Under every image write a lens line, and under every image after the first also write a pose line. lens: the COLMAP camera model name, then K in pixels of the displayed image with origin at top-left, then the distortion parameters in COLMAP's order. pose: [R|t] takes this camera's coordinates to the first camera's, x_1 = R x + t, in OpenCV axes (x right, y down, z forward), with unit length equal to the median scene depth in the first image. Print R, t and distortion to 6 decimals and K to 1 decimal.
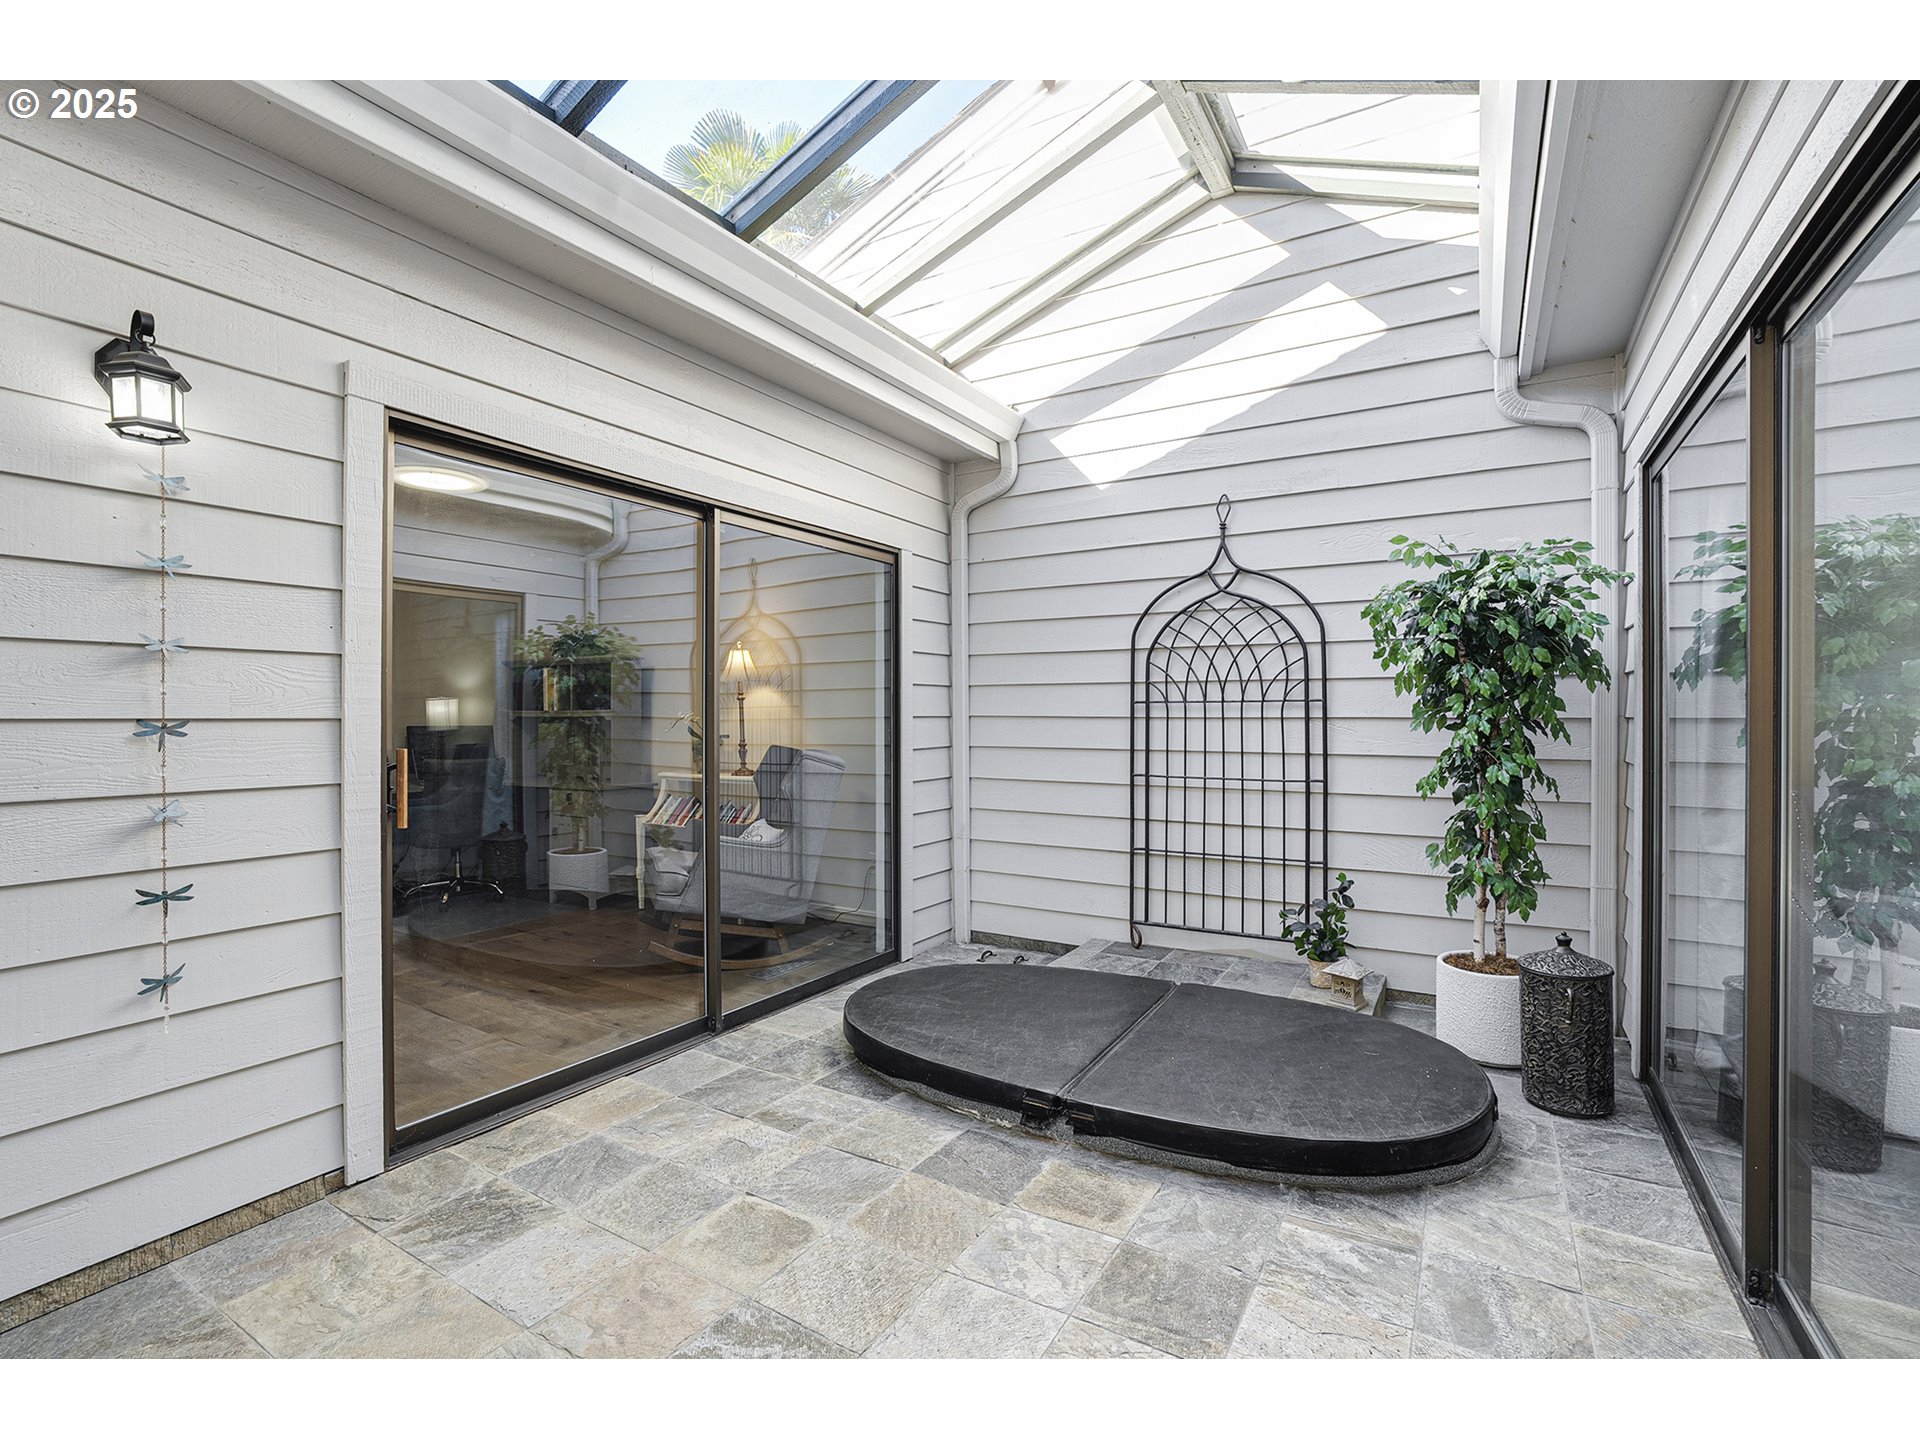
lens RADIAL K [[887.7, 0, 960.0], [0, 887.7, 720.0], [0, 0, 1]] dist [-0.048891, 0.017476]
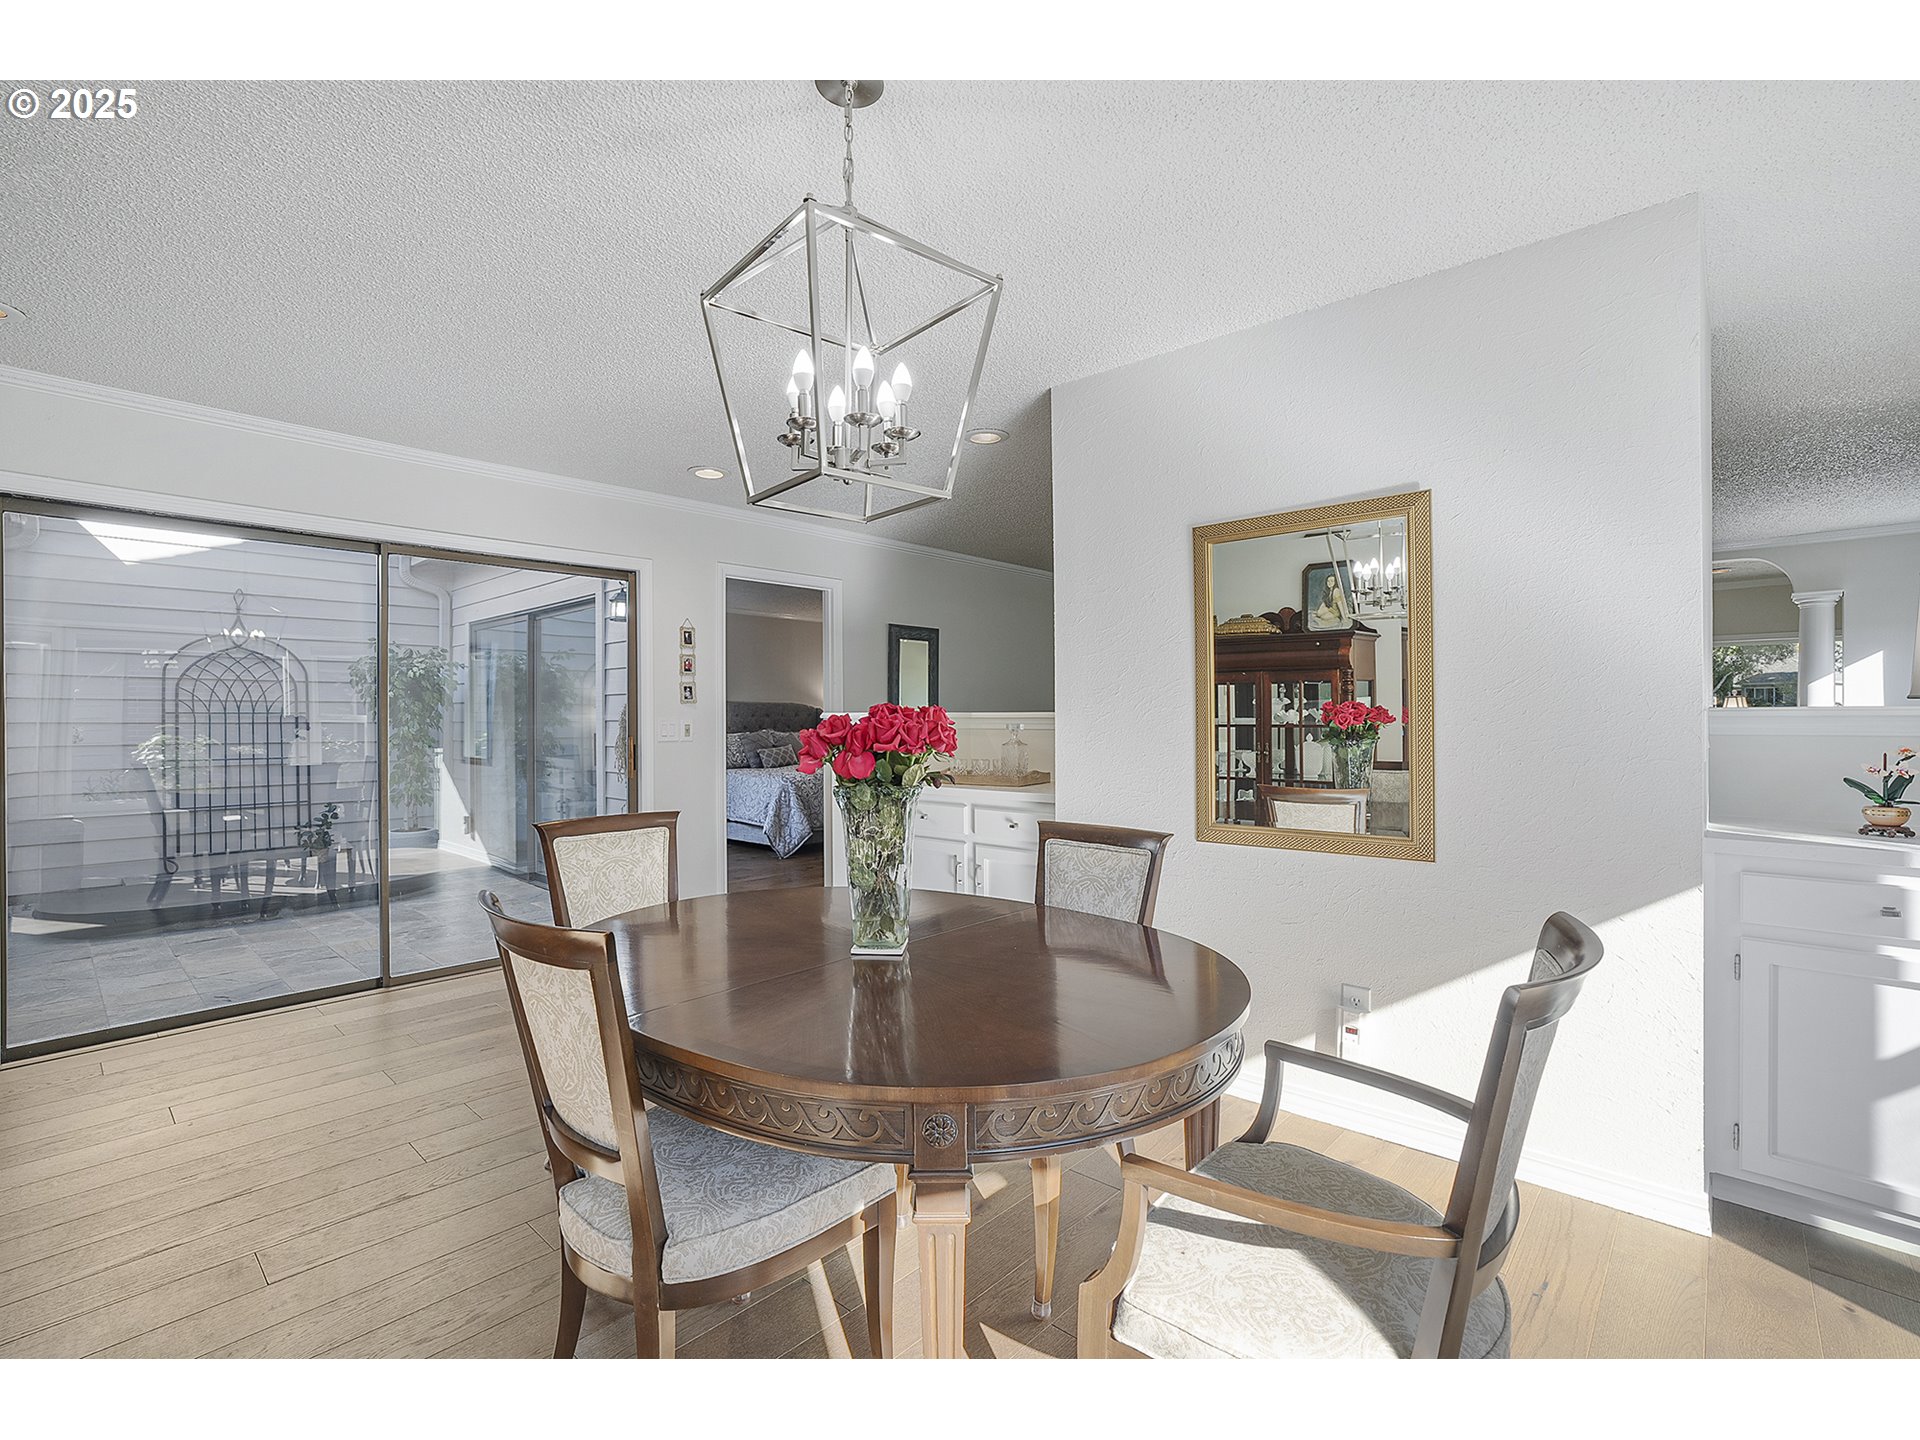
lens RADIAL K [[887.7, 0, 960.0], [0, 887.7, 720.0], [0, 0, 1]] dist [-0.048891, 0.017476]
pose [[0.206594, 0.001527, 0.978426, -1.022773], [0.009261, 0.999951, -0.003516, 0.010496], [-0.978383, 0.009788, 0.206570, -0.671476]]
